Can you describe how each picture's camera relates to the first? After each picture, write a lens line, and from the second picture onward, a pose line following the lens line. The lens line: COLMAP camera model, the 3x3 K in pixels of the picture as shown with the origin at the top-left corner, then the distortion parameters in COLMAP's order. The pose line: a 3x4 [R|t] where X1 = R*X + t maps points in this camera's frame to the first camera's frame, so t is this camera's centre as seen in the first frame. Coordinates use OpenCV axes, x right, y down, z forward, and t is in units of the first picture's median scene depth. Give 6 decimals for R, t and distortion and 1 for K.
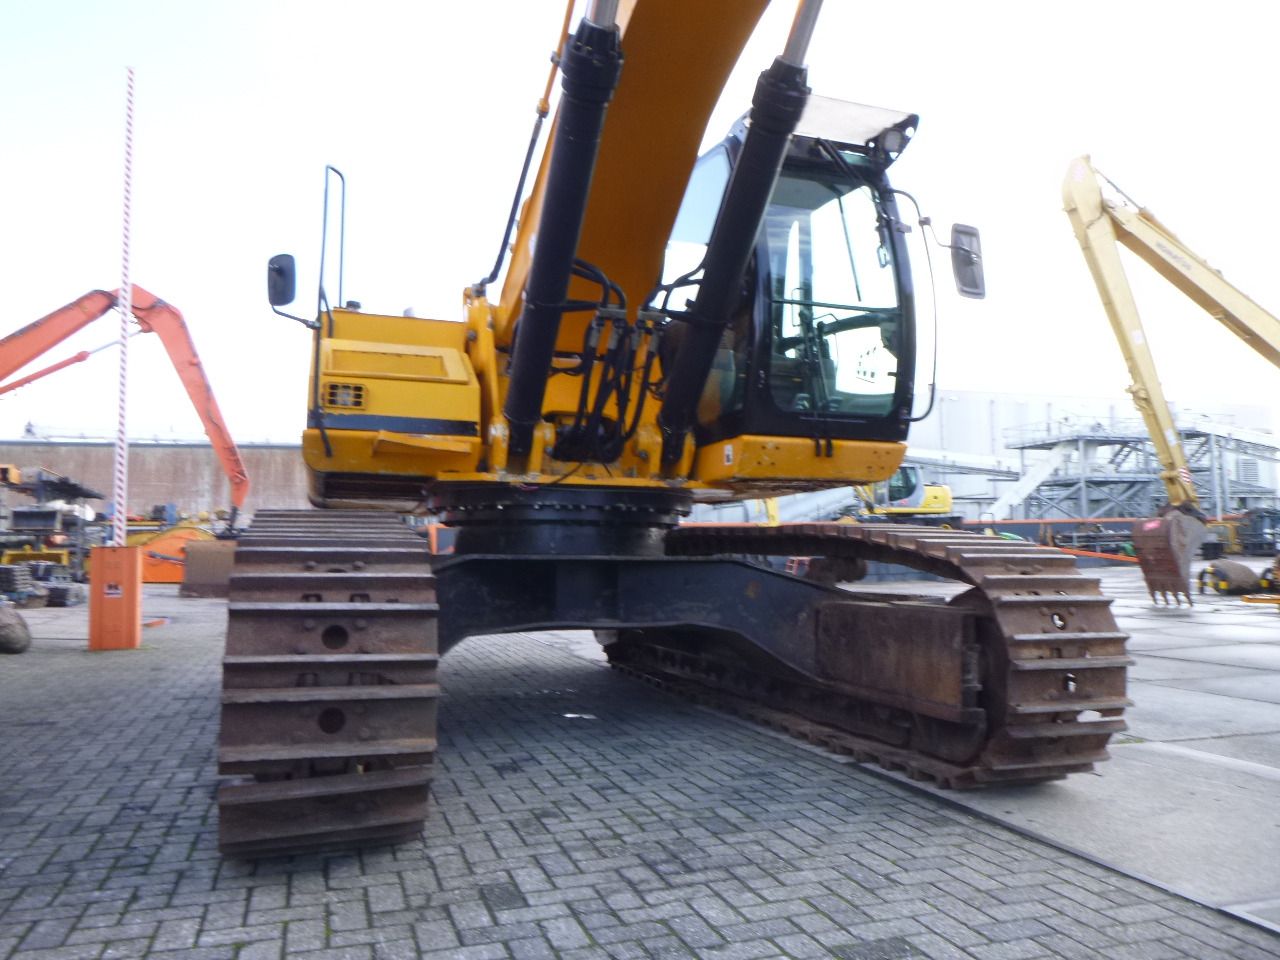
lens RADIAL K [[943.1, 0, 650.9], [0, 943.1, 476.4], [0, 0, 1]] dist [-0.029582, 0.007420]
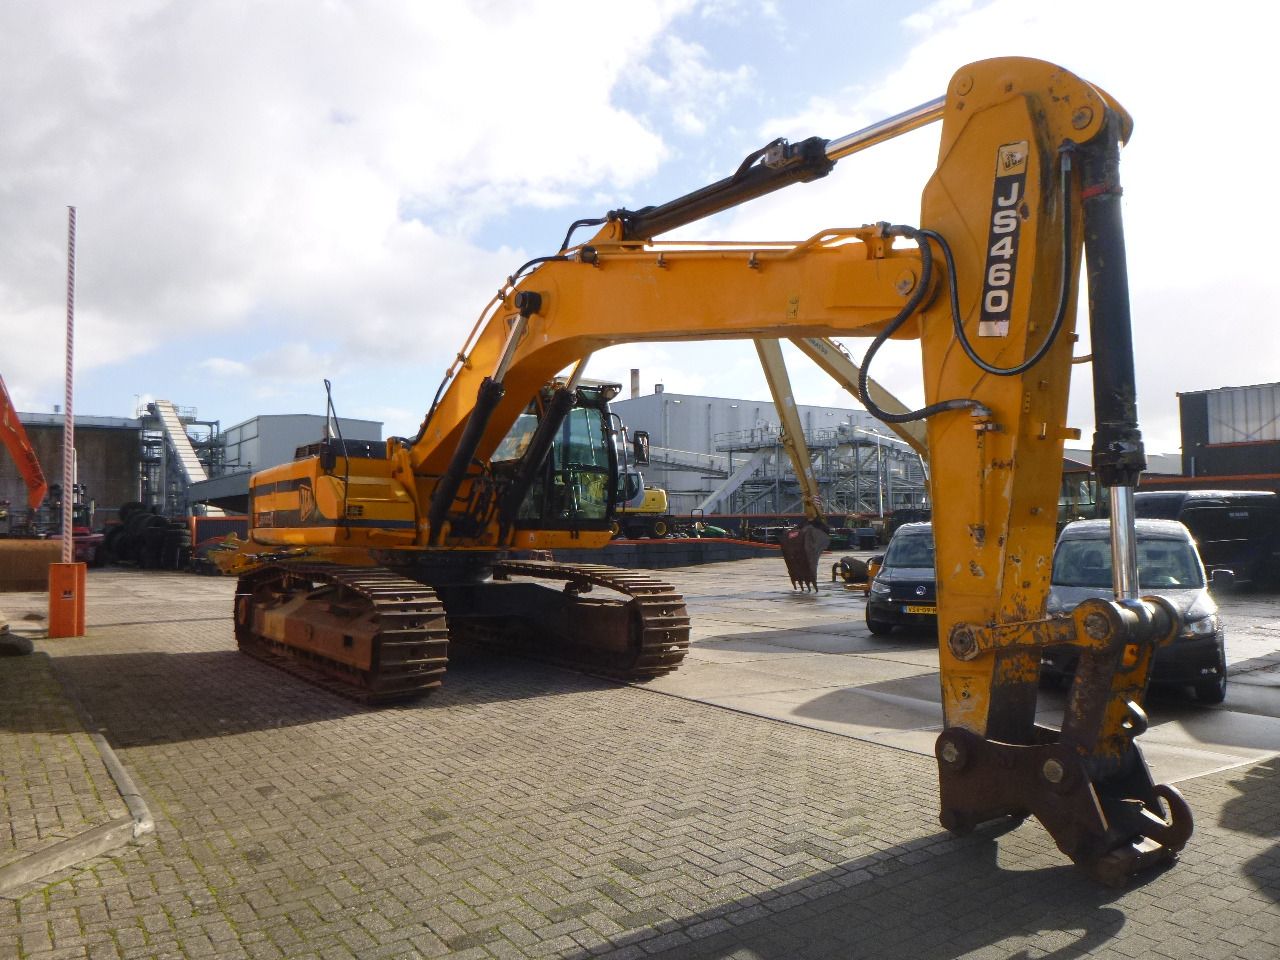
lens RADIAL K [[953.6, 0, 652.6], [0, 953.6, 473.2], [0, 0, 1]] dist [-0.029467, 0.004702]
pose [[0.960598, 0.021997, 0.277069, -0.270351], [-0.027610, 0.999485, 0.016371, -0.220108], [-0.276566, -0.023375, 0.960711, -1.224143]]
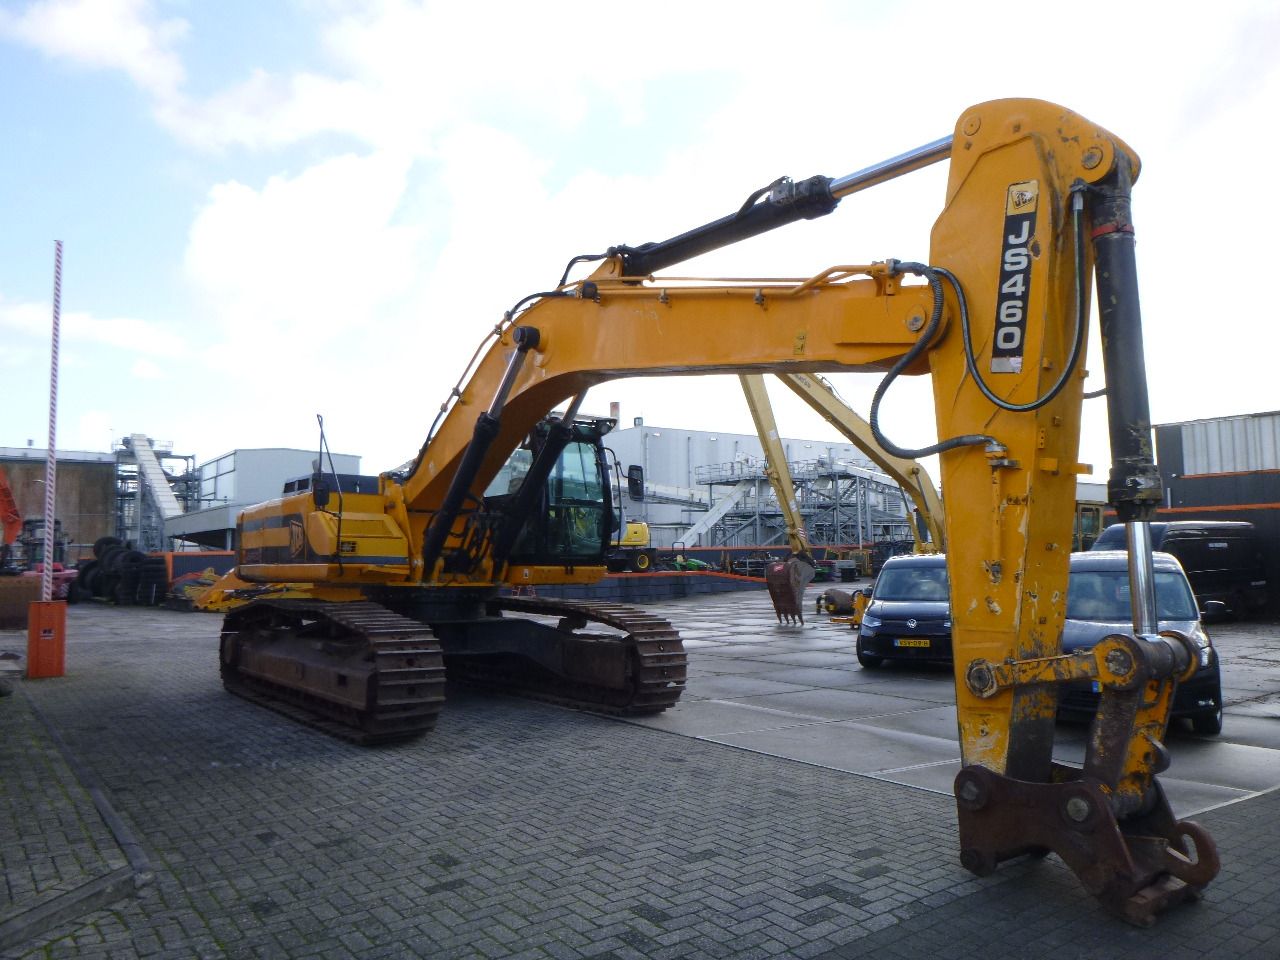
lens RADIAL K [[952.1, 0, 653.2], [0, 952.1, 472.5], [0, 0, 1]] dist [-0.031535, 0.005784]
pose [[0.953704, 0.028970, 0.299348, -0.307557], [-0.024307, 0.999518, -0.019287, -0.223558], [-0.299762, 0.011118, 0.953949, -1.202382]]
